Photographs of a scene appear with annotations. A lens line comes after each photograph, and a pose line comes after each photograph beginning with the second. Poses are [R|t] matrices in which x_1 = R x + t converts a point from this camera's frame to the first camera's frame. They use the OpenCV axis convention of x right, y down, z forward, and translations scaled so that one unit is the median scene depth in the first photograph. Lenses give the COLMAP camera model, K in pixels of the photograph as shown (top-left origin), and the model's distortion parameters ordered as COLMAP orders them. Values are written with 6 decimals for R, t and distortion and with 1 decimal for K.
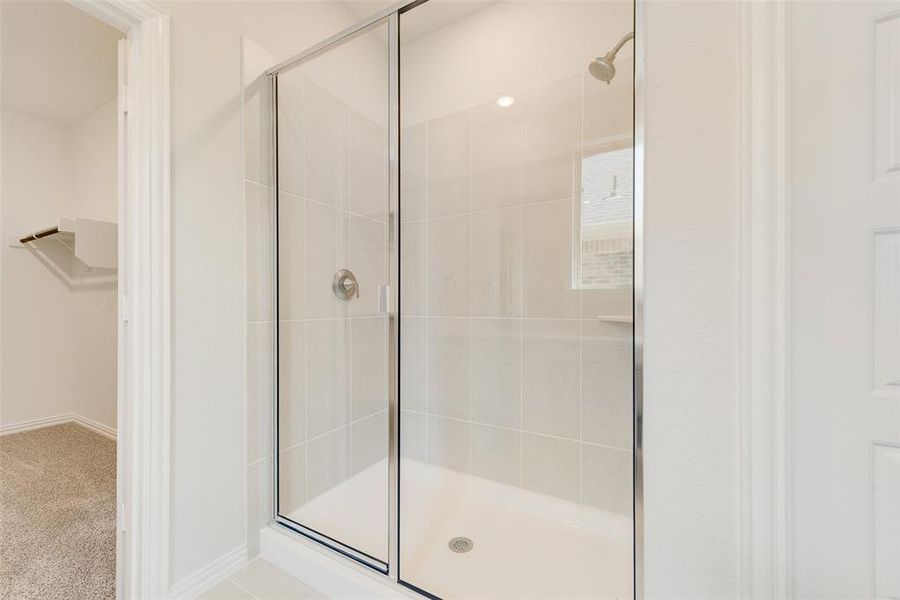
lens RADIAL K [[354.4, 0, 450.2], [0, 354.4, 303.3], [0, 0, 1]] dist [-0.002292, -0.000097]
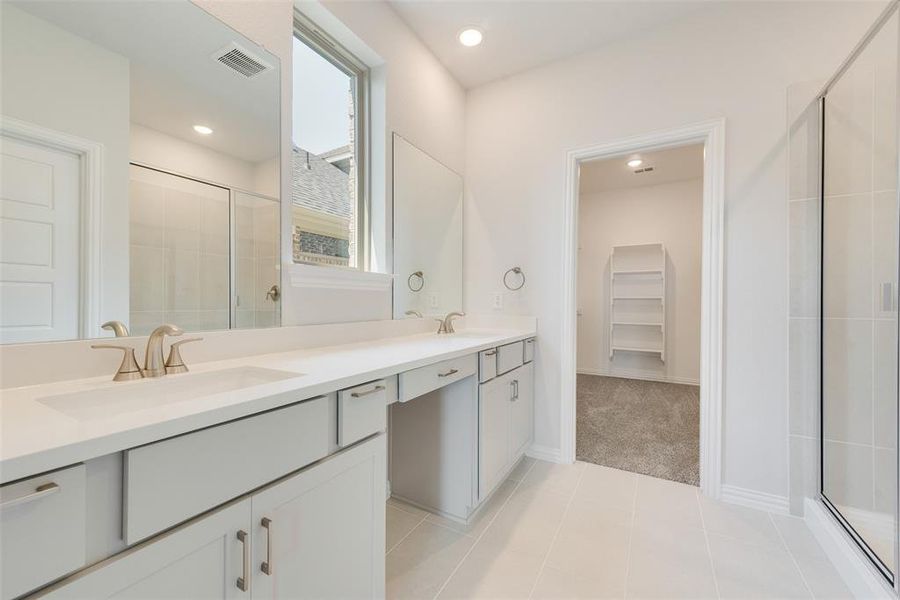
lens RADIAL K [[354.4, 0, 450.4], [0, 354.4, 300.6], [0, 0, 1]] dist [-0.002292, -0.000097]
pose [[-0.013429, 0.004252, -0.999901, 0.653531], [-0.011971, 0.999919, 0.004413, 0.005243], [0.999838, 0.012029, -0.013377, -0.158572]]
